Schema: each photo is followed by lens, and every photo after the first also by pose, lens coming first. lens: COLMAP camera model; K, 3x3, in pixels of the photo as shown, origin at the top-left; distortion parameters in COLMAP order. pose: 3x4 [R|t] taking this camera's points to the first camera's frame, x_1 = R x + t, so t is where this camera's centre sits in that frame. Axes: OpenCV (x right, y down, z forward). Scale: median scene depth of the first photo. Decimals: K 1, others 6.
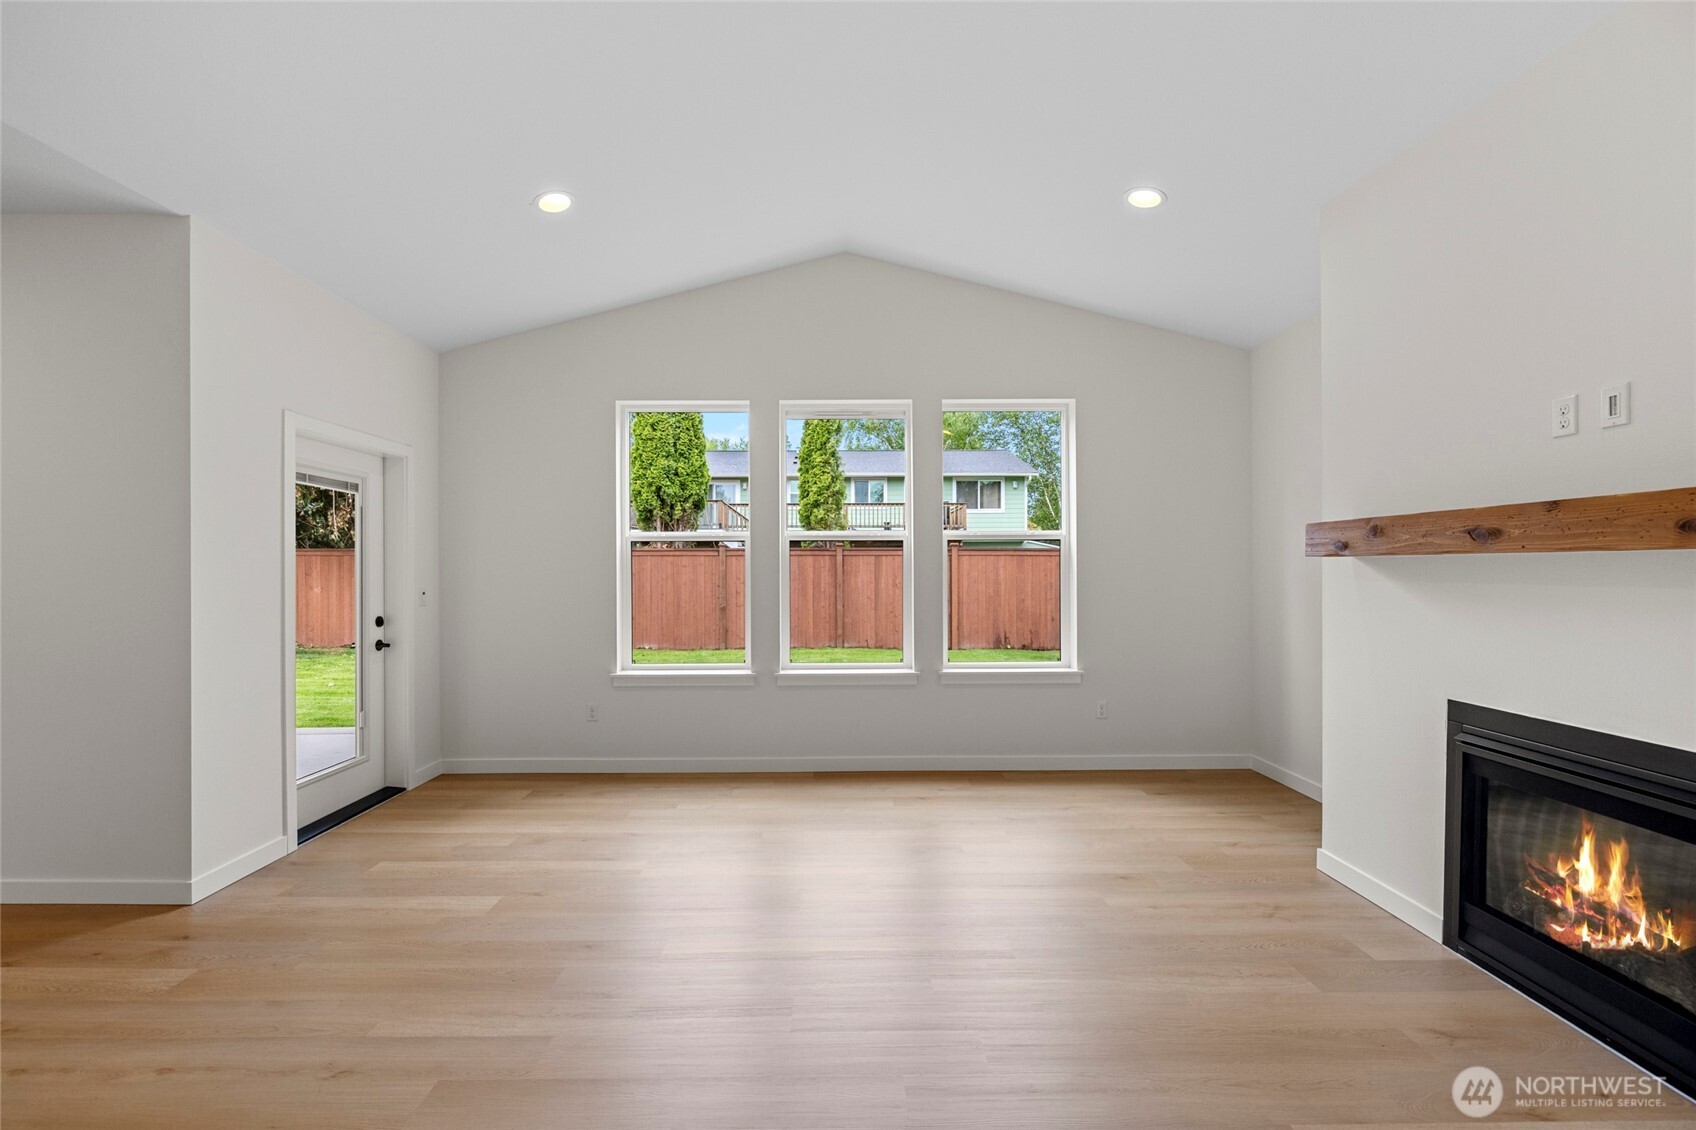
lens RADIAL K [[722.6, 0, 836.0], [0, 722.6, 573.4], [0, 0, 1]] dist [0.000954, -0.000393]
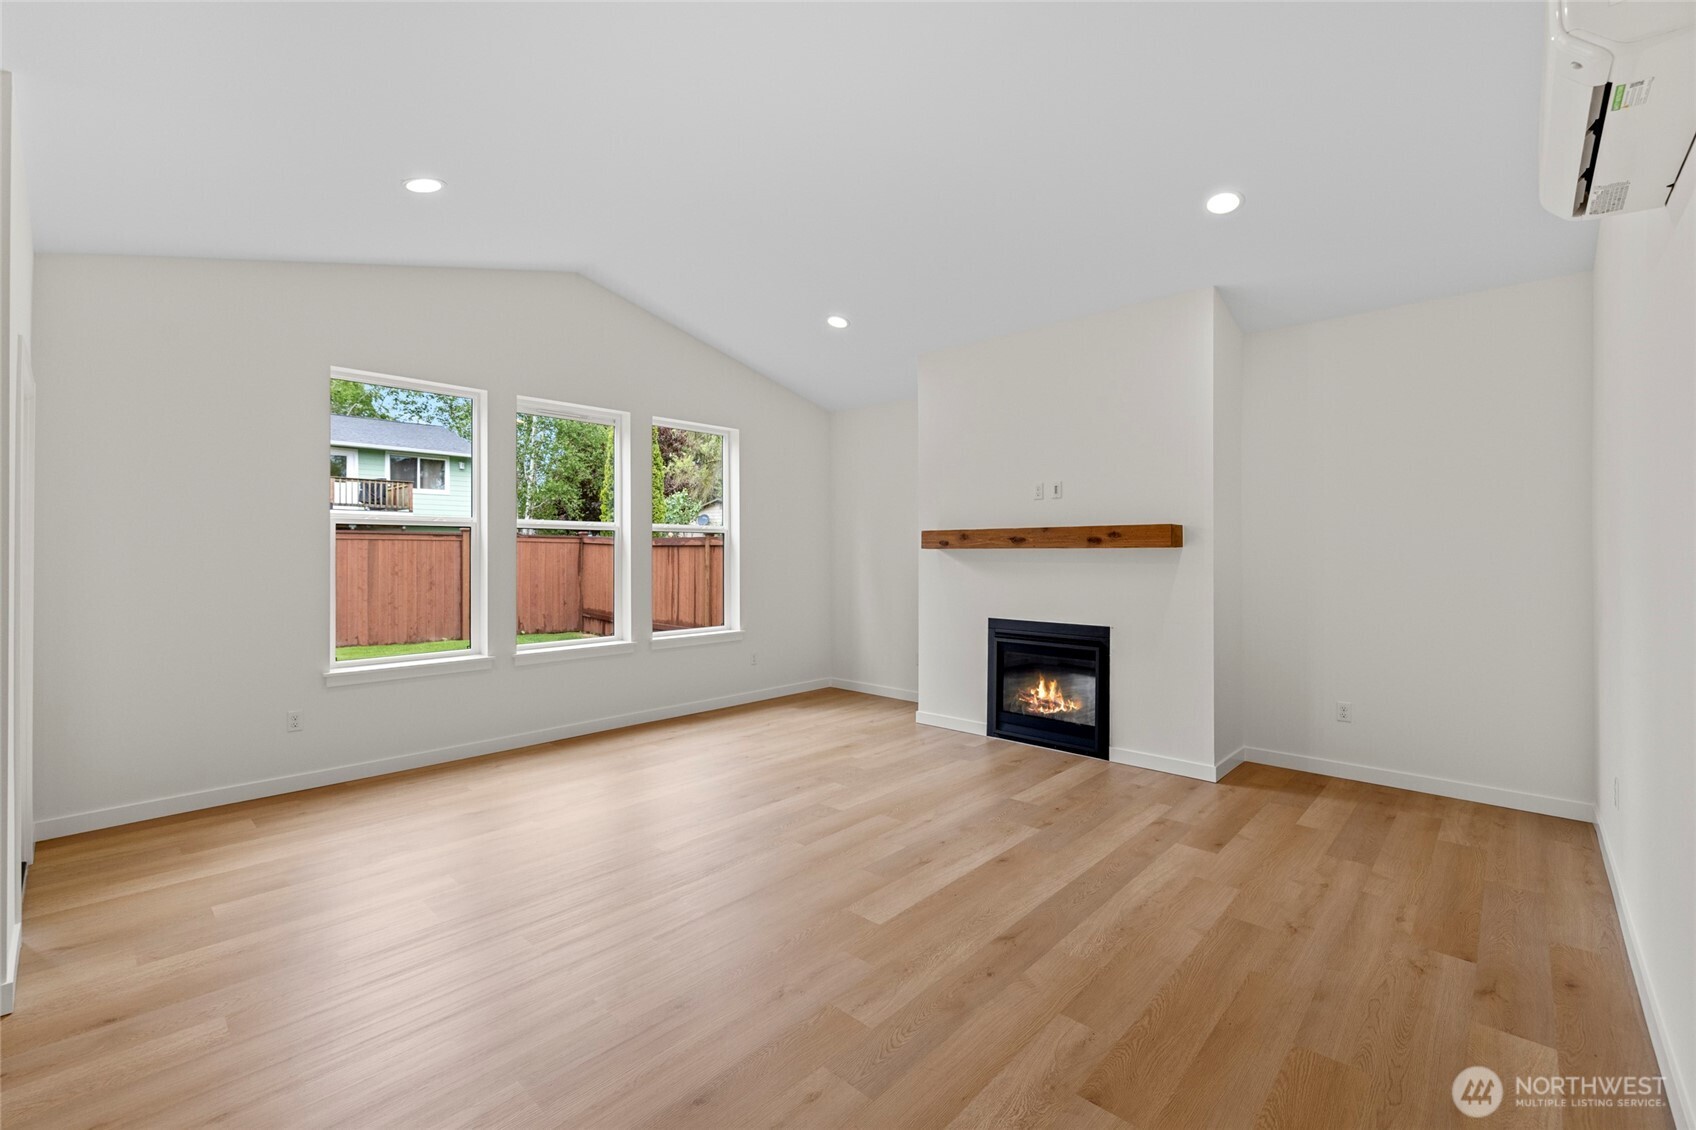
lens RADIAL K [[722.6, 0, 849.0], [0, 722.6, 558.5], [0, 0, 1]] dist [0.000954, -0.000393]
pose [[0.684545, -0.001482, 0.728969, -0.568019], [0.002739, 0.999996, -0.000539, 0.001062], [-0.728966, 0.002366, 0.684546, -0.079656]]
